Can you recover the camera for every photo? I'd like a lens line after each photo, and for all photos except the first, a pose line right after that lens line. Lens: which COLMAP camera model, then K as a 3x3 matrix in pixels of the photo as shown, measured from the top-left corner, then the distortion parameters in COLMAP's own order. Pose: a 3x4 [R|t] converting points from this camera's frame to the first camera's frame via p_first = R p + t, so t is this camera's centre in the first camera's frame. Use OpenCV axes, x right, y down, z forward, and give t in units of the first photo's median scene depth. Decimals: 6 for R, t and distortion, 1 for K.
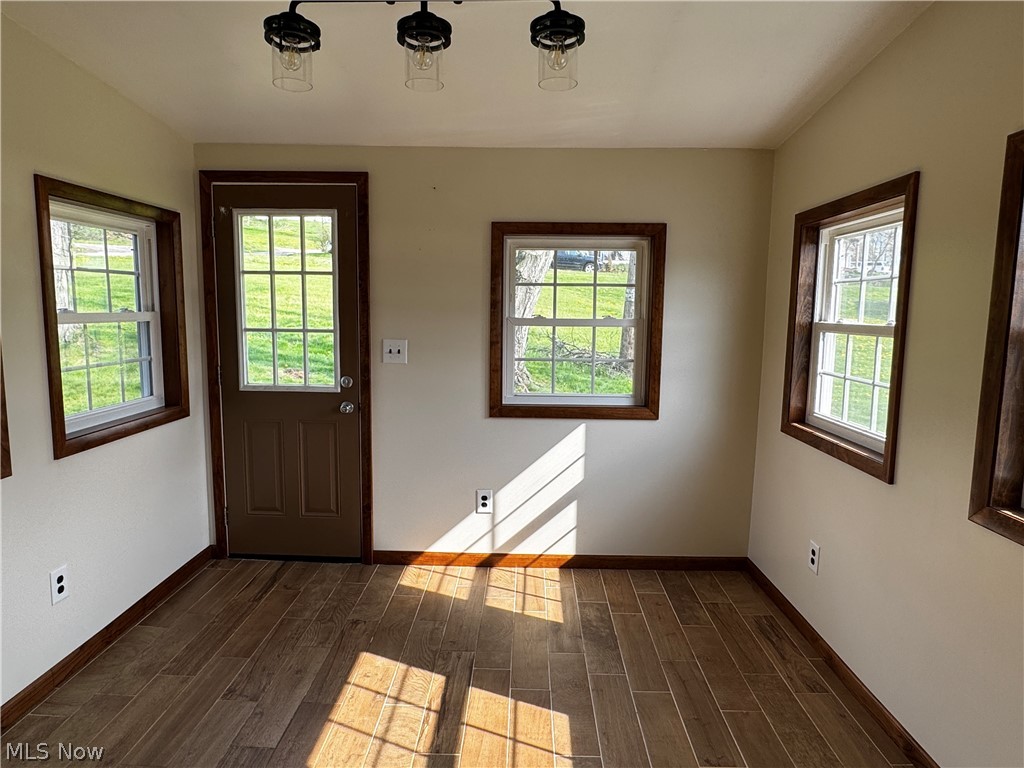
lens RADIAL K [[632.5, 0, 512.0], [0, 632.5, 384.0], [0, 0, 1]] dist [0.002464, 0.000299]
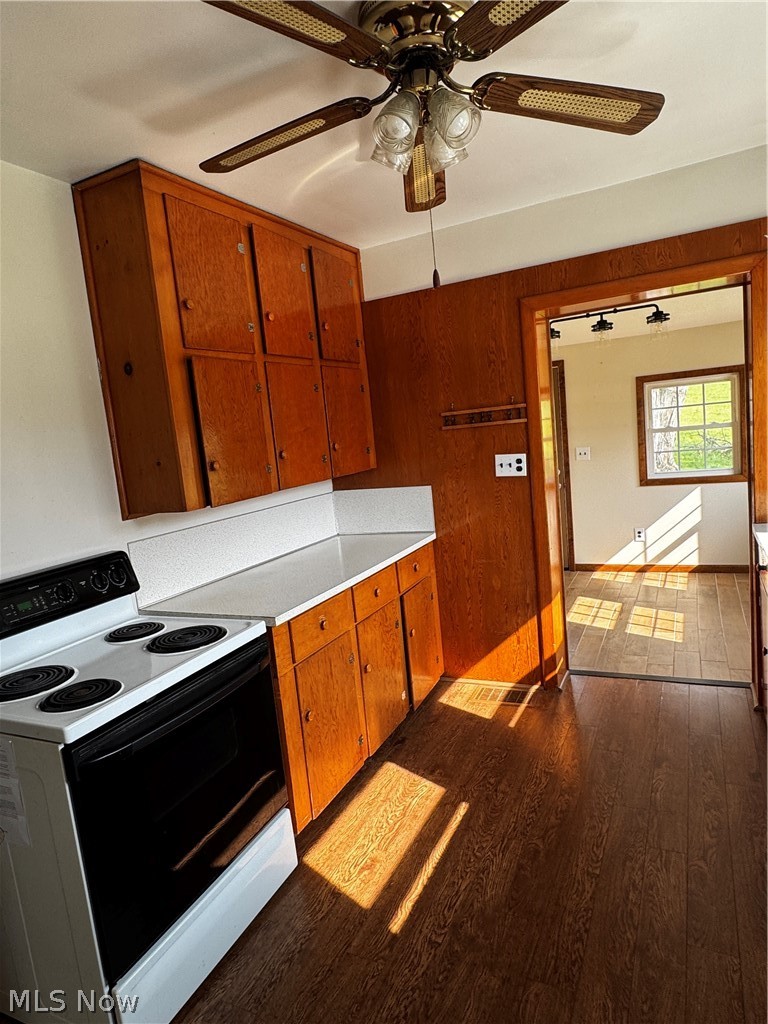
lens RADIAL K [[632.5, 0, 384.0], [0, 632.5, 512.0], [0, 0, 1]] dist [0.002464, 0.000299]
pose [[0.907098, -0.042990, -0.418719, 0.052488], [0.053174, 0.998505, 0.012677, 0.063225], [0.417548, -0.033764, 0.908027, -0.899774]]
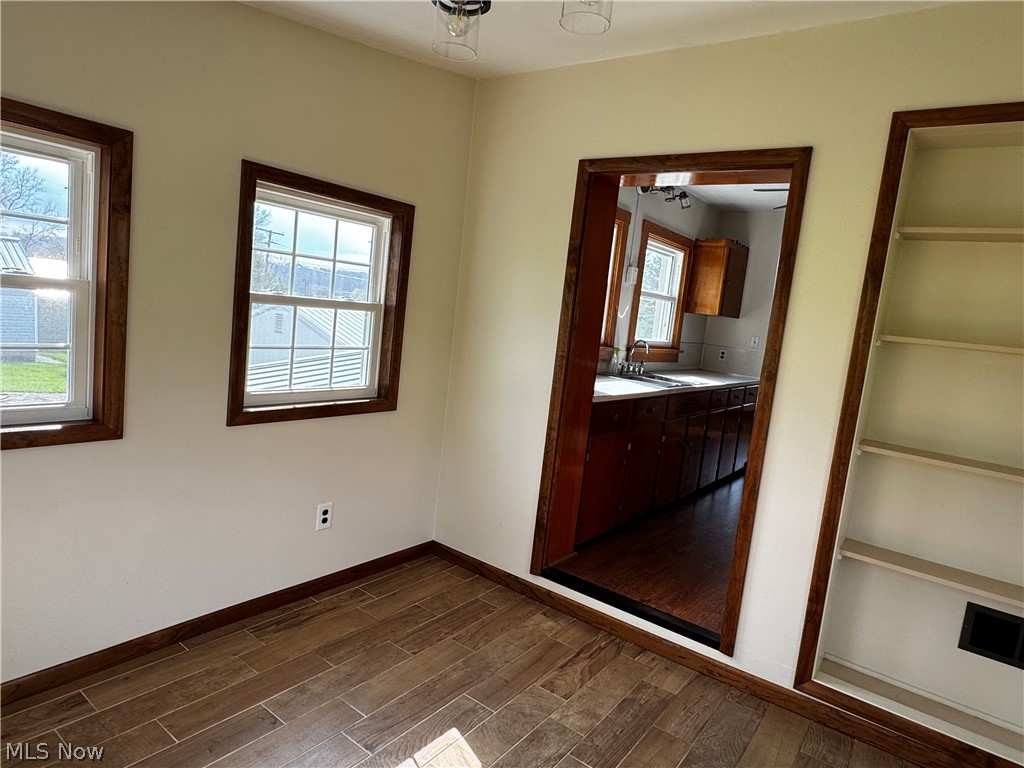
lens RADIAL K [[632.5, 0, 512.0], [0, 632.5, 384.0], [0, 0, 1]] dist [0.002464, 0.000299]
pose [[0.568598, -0.042717, 0.821506, -0.441380], [-0.007001, 0.998363, 0.056759, -0.038913], [-0.822586, -0.038024, 0.567368, 0.301663]]
